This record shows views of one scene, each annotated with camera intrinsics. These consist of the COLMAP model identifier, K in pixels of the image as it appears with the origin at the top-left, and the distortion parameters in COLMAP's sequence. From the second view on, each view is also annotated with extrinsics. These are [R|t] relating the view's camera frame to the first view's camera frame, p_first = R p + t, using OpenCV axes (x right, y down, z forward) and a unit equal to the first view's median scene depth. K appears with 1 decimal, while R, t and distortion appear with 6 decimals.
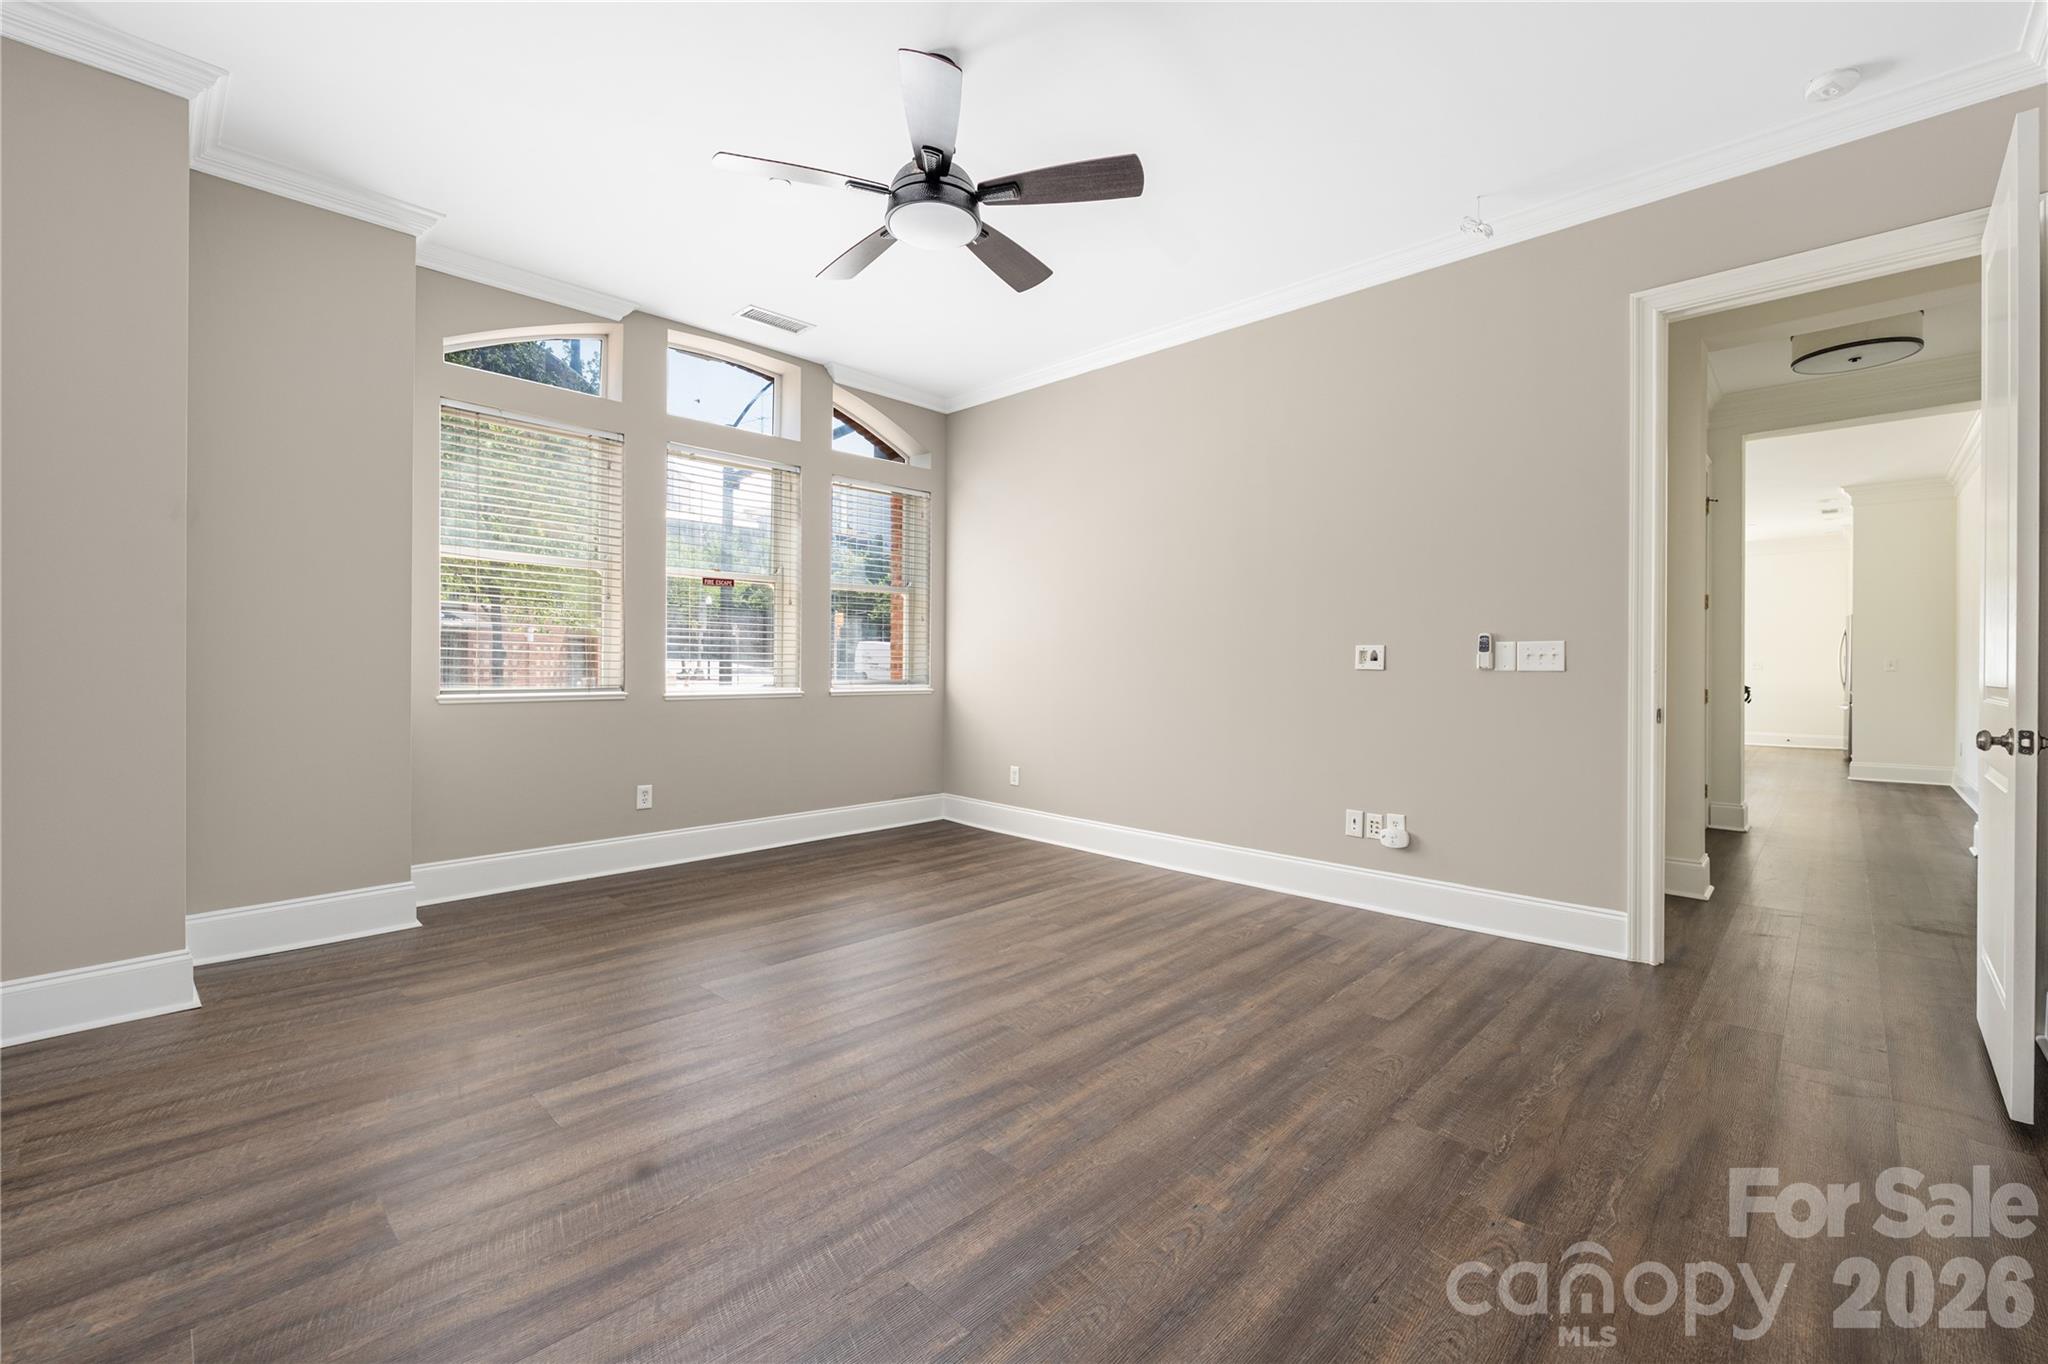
lens RADIAL K [[848.3, 0, 1017.6], [0, 848.3, 672.7], [0, 0, 1]] dist [-0.004225, -0.000831]
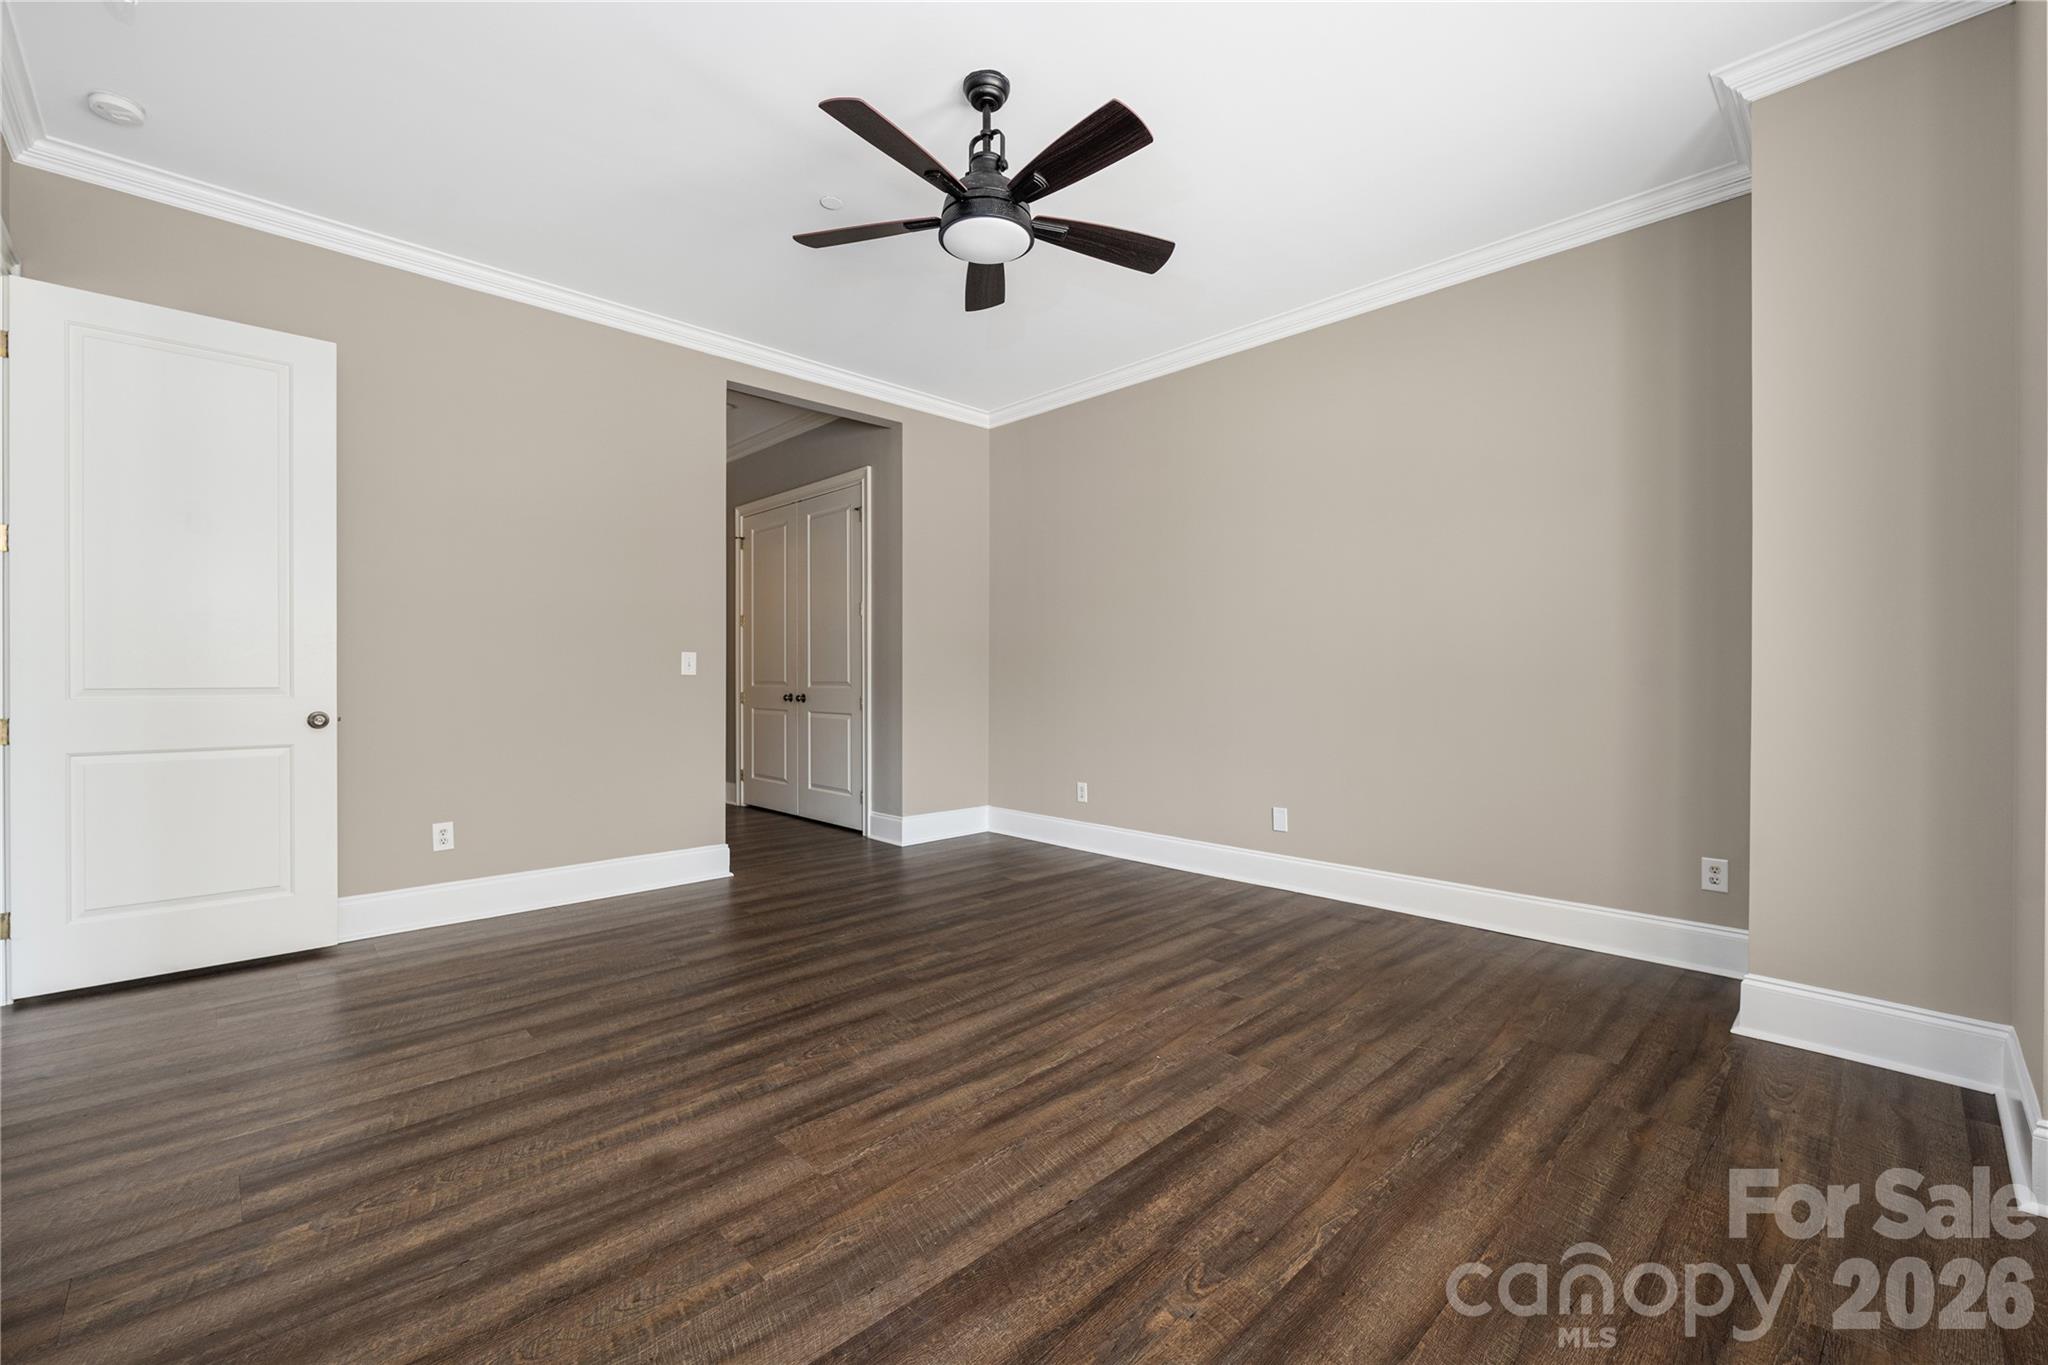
lens RADIAL K [[848.3, 0, 1024.1], [0, 848.3, 679.9], [0, 0, 1]] dist [-0.004225, -0.000831]
pose [[-0.999471, -0.007320, 0.031676, -0.182315], [-0.007002, 0.999924, 0.010145, -0.016519], [-0.031748, 0.009918, -0.999447, 2.052129]]
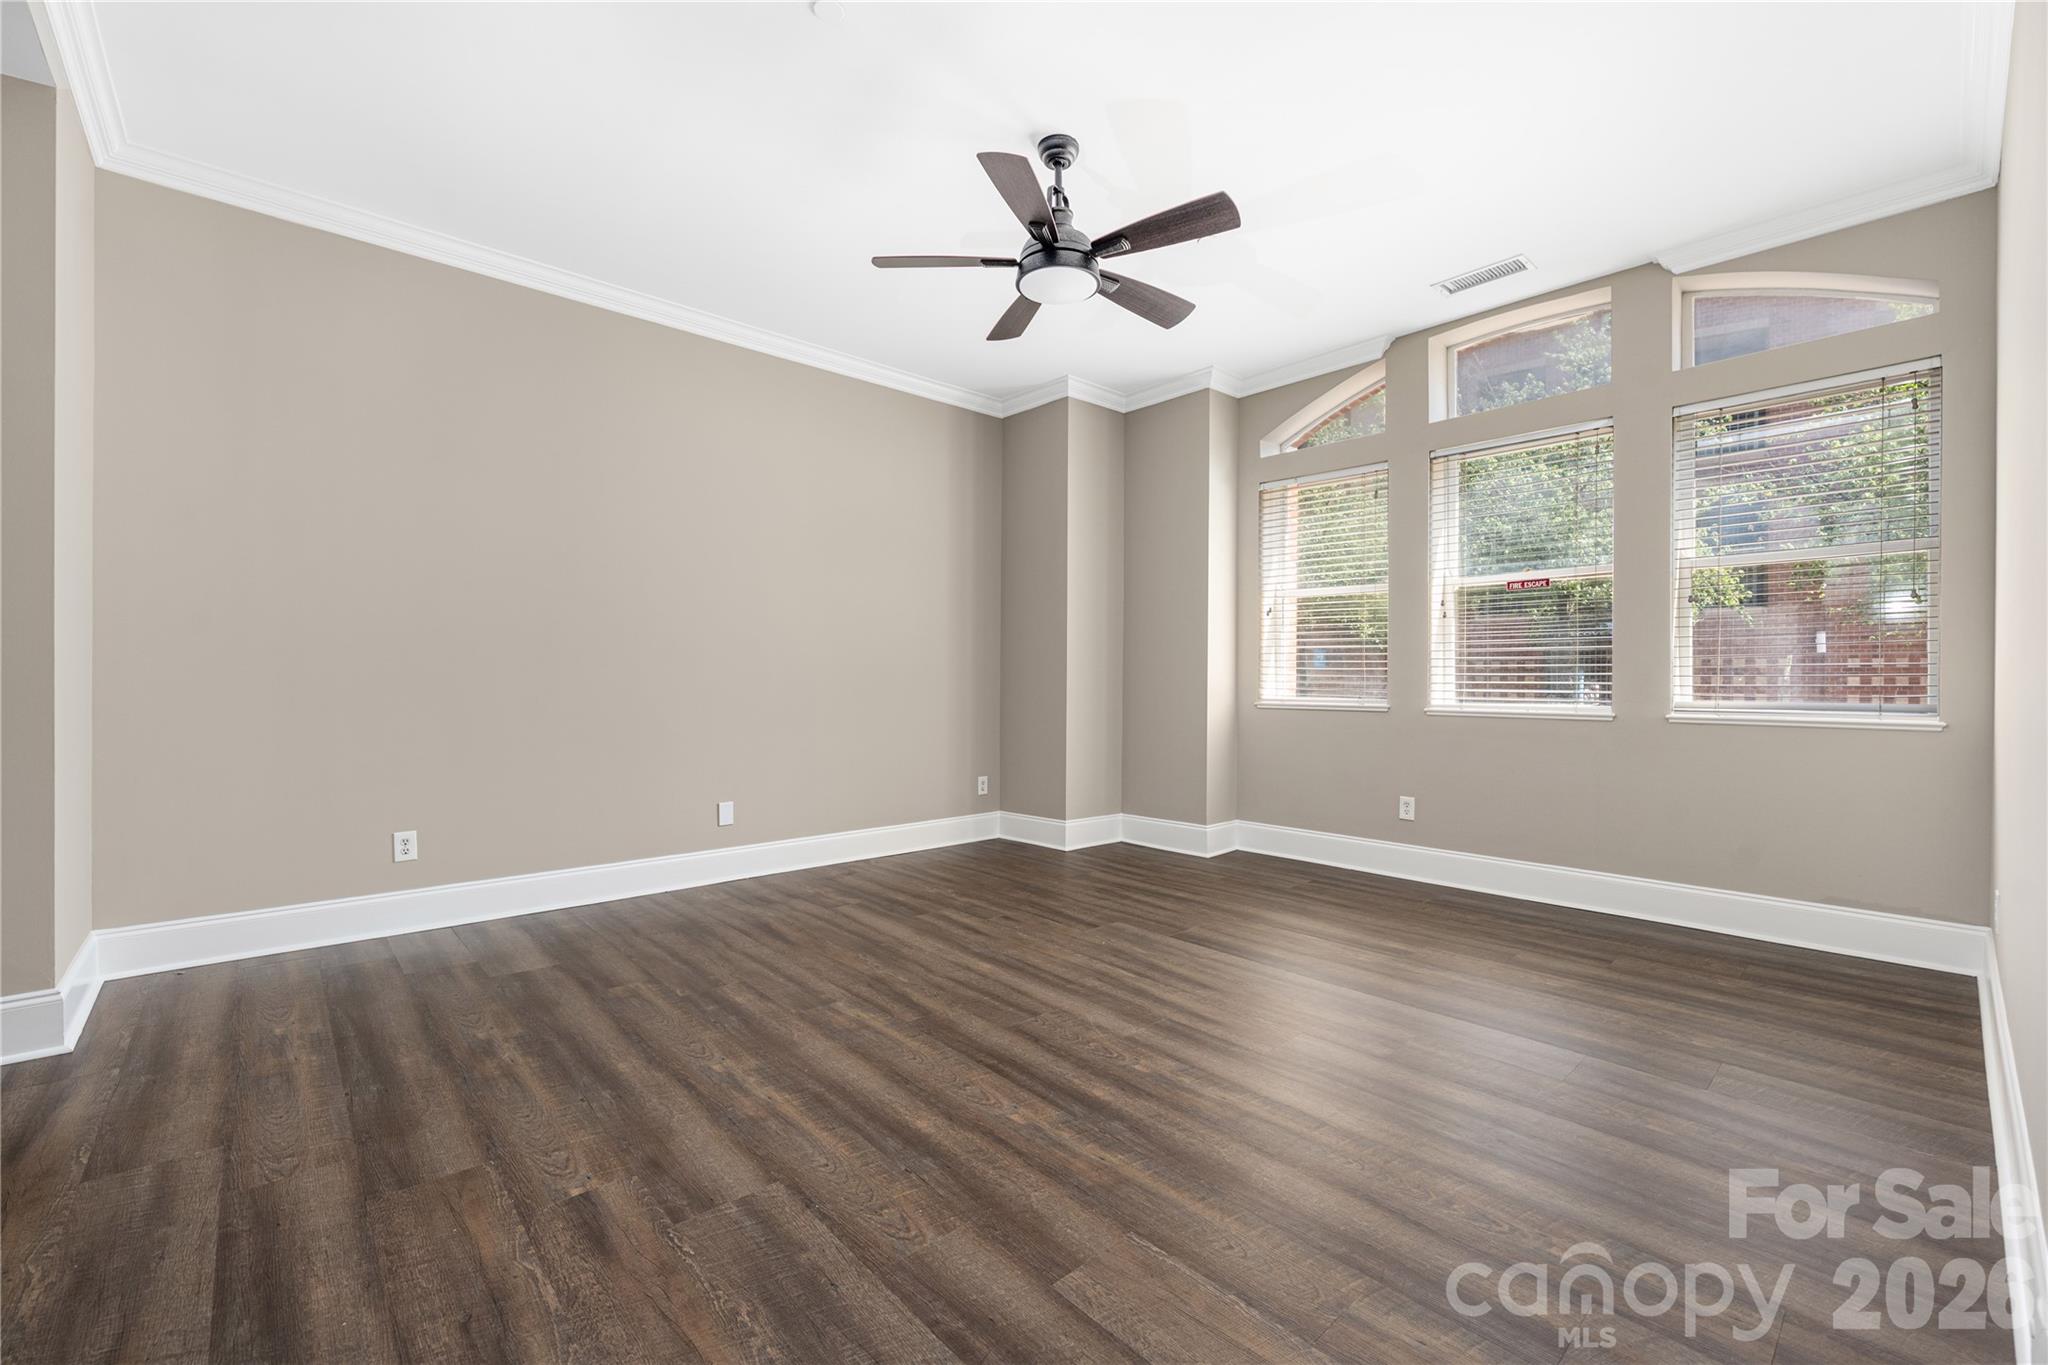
lens RADIAL K [[848.3, 0, 1031.4], [0, 848.3, 681.1], [0, 0, 1]] dist [-0.004225, -0.000831]
pose [[-0.054676, -0.004771, -0.998493, 1.053662], [-0.012365, 0.999915, -0.004101, 0.005710], [0.998428, 0.012122, -0.054730, 1.052244]]
